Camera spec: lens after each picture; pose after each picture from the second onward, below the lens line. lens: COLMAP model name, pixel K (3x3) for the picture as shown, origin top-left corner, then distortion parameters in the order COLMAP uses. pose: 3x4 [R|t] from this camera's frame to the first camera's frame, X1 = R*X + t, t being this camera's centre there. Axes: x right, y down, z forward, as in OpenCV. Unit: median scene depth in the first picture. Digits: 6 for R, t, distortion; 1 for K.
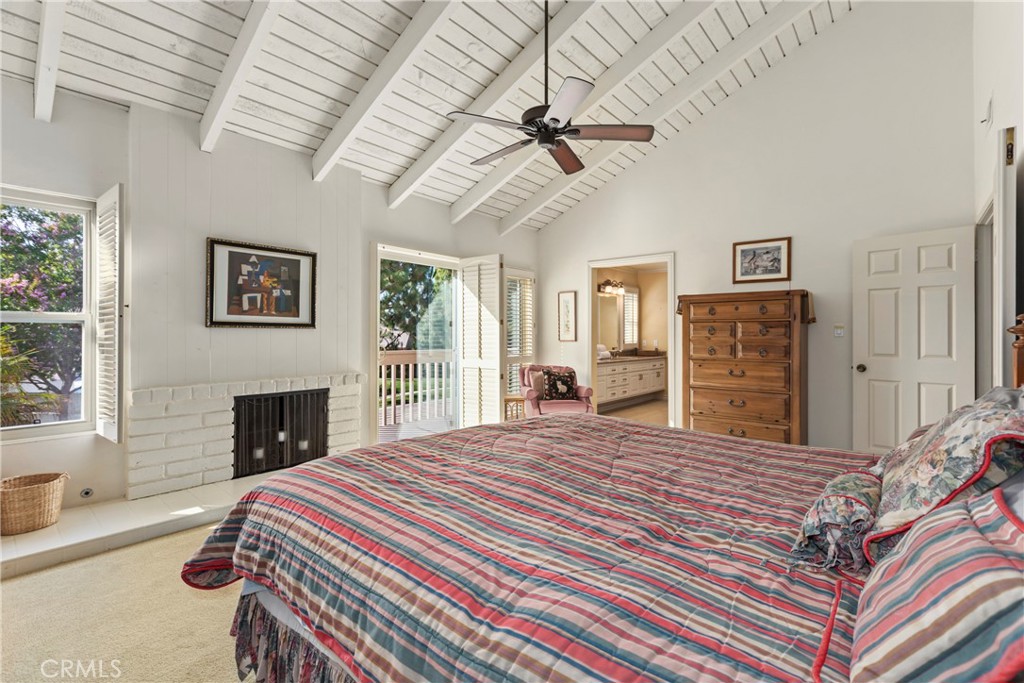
lens RADIAL K [[465.8, 0, 508.3], [0, 465.8, 339.4], [0, 0, 1]] dist [-0.007757, -0.001053]
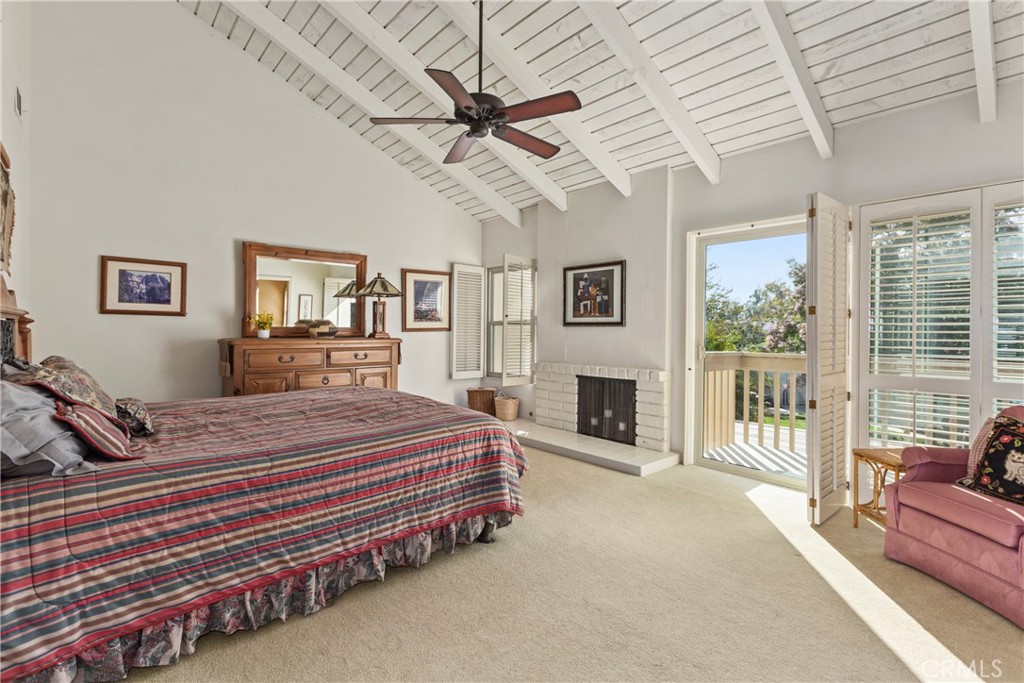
lens RADIAL K [[465.8, 0, 508.3], [0, 465.8, 339.4], [0, 0, 1]] dist [-0.007757, -0.001053]
pose [[-0.134280, 0.021635, -0.990707, 0.830670], [-0.007961, 0.999706, 0.022911, -0.016764], [0.990911, 0.010963, -0.134068, 0.960611]]
